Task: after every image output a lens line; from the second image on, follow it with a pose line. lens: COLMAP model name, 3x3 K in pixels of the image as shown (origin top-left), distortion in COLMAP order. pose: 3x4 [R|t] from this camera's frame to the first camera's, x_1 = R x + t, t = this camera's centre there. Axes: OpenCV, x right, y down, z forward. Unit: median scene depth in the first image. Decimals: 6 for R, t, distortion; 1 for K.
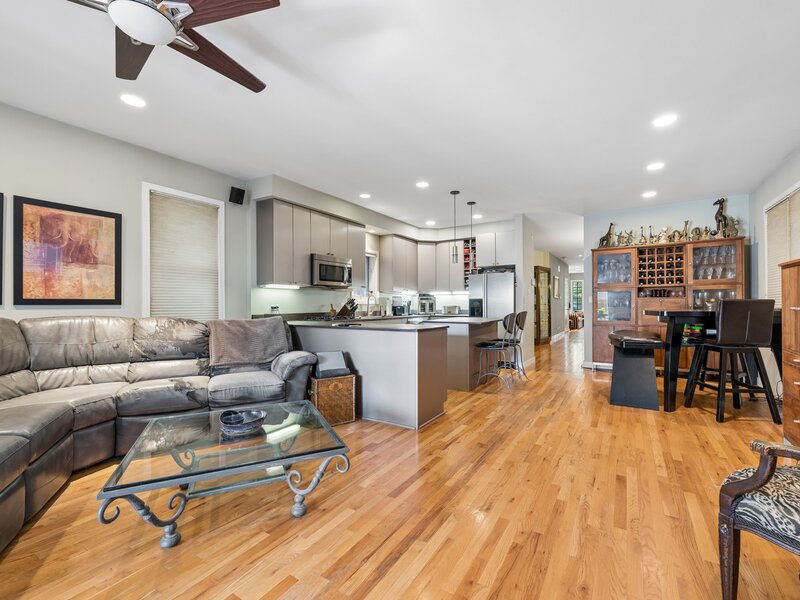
lens RADIAL K [[355.1, 0, 403.7], [0, 355.1, 304.3], [0, 0, 1]] dist [-0.003100, 0.000153]
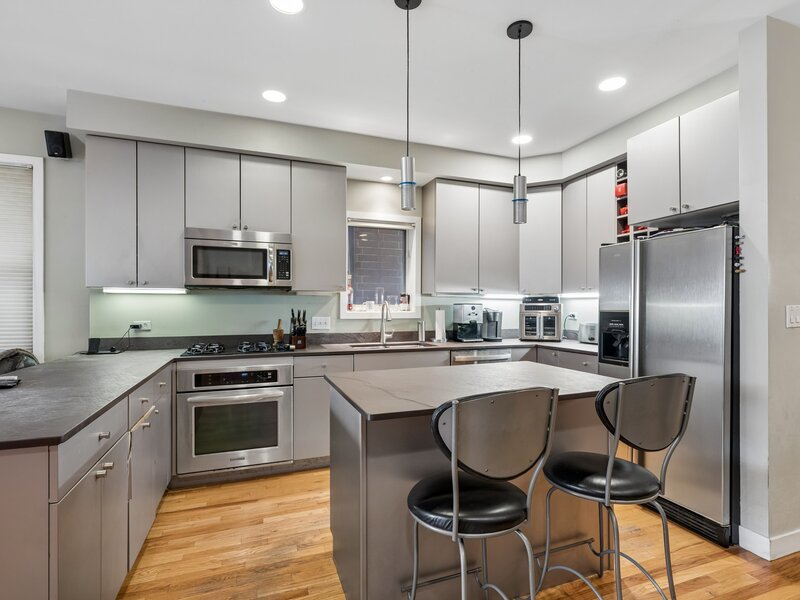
lens RADIAL K [[410.2, 0, 403.6], [0, 410.2, 305.8], [0, 0, 1]] dist [0.003692, -0.000724]
pose [[0.792499, 0.004267, -0.609859, 0.377860], [-0.004995, 0.999987, 0.000506, -0.025661], [0.609853, 0.002645, 0.792510, 0.689141]]
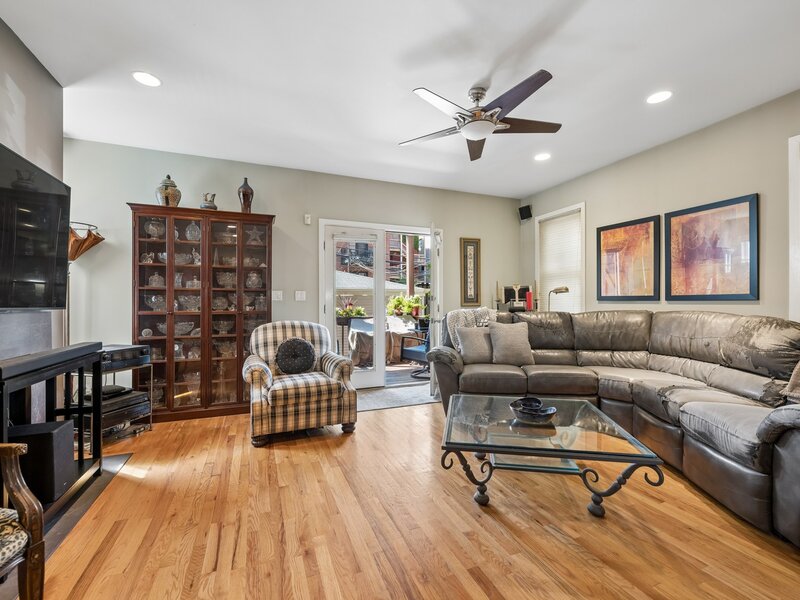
lens RADIAL K [[355.1, 0, 402.8], [0, 355.1, 302.8], [0, 0, 1]] dist [-0.003100, 0.000153]
pose [[-0.584992, 0.004614, -0.811026, 0.260996], [0.004254, 0.999988, 0.002621, 0.001218], [0.811028, -0.001917, -0.585004, 0.543477]]
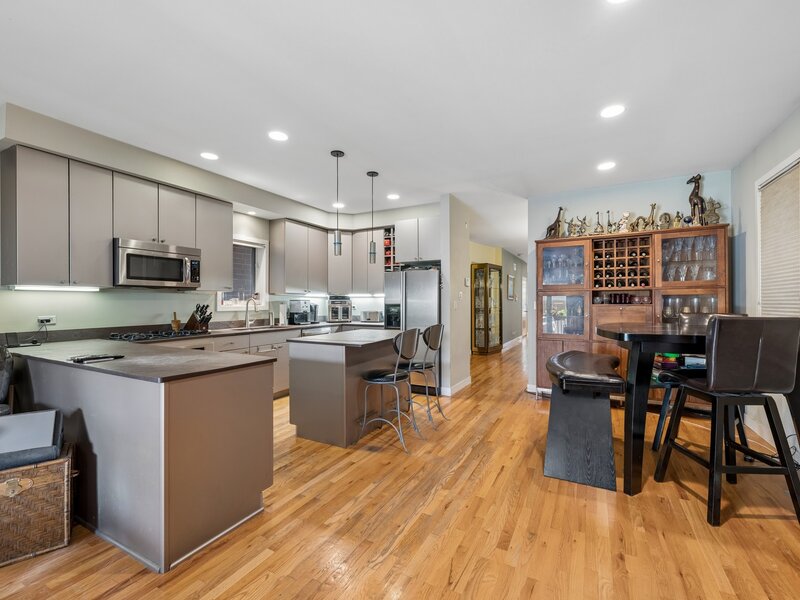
lens RADIAL K [[355.1, 0, 403.0], [0, 355.1, 300.6], [0, 0, 1]] dist [-0.003100, 0.000153]
pose [[0.997452, 0.003215, 0.071268, 0.222862], [-0.002943, 0.999988, -0.003920, -0.024972], [-0.071279, 0.003700, 0.997450, 0.299316]]
